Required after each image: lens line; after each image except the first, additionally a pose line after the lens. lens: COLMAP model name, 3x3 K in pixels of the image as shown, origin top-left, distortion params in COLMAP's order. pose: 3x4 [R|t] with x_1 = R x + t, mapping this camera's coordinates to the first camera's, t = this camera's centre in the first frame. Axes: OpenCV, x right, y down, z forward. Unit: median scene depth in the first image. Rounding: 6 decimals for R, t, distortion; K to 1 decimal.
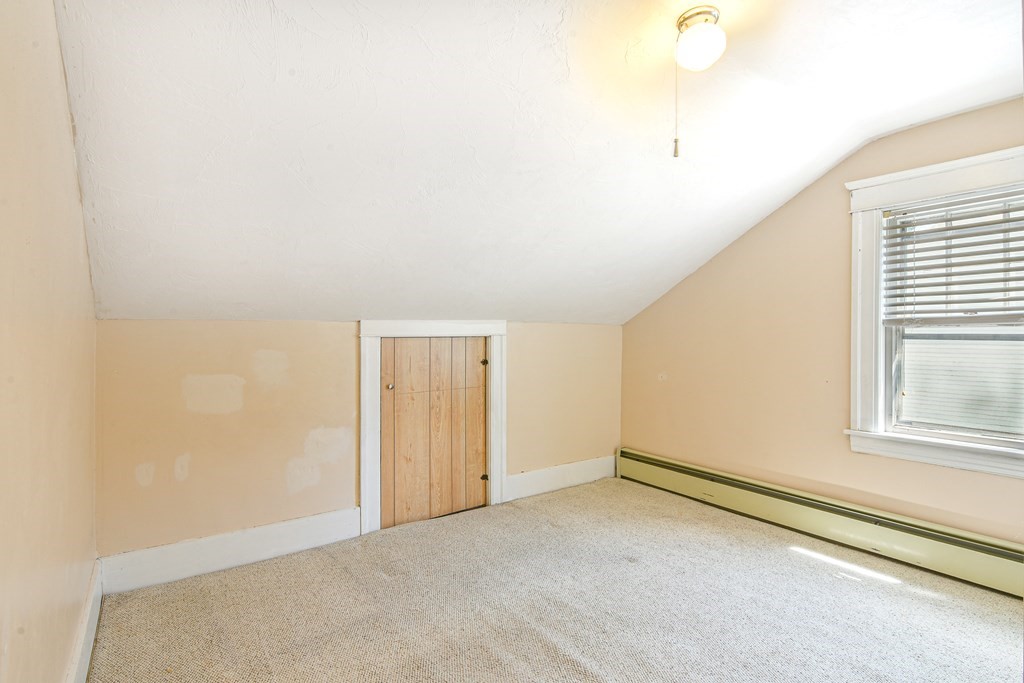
lens RADIAL K [[497.7, 0, 514.1], [0, 497.7, 335.8], [0, 0, 1]] dist [0.004681, -0.005281]
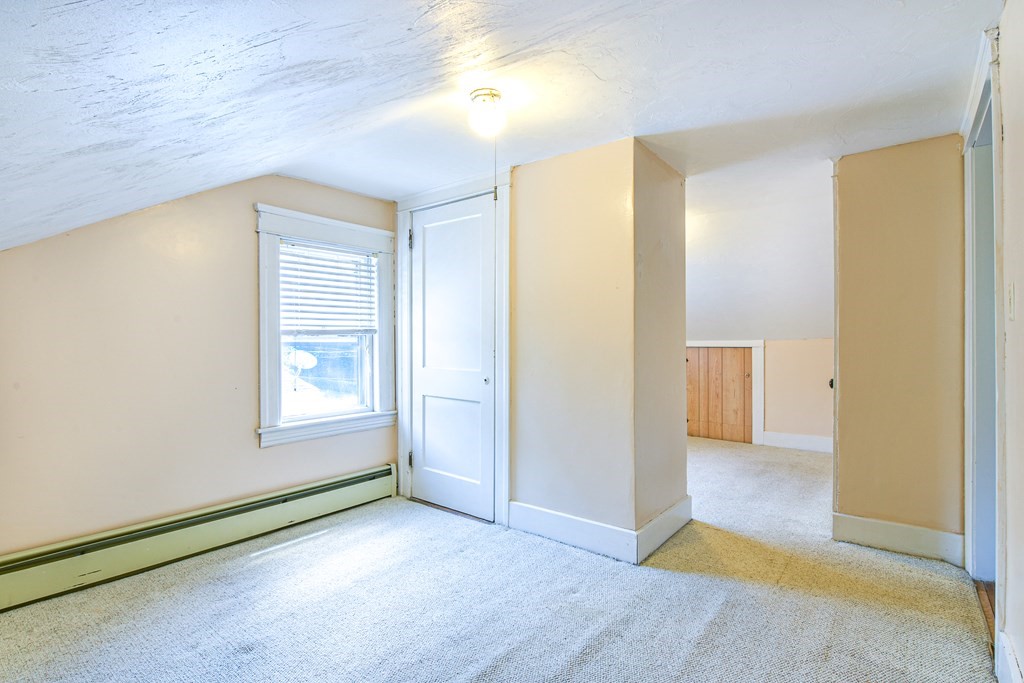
lens RADIAL K [[497.7, 0, 519.2], [0, 497.7, 344.9], [0, 0, 1]] dist [0.004681, -0.005281]
pose [[-0.273732, -0.010236, 0.961752, -0.539185], [-0.001206, 0.999946, 0.010300, -0.008565], [-0.961805, 0.001660, -0.273729, 0.755648]]
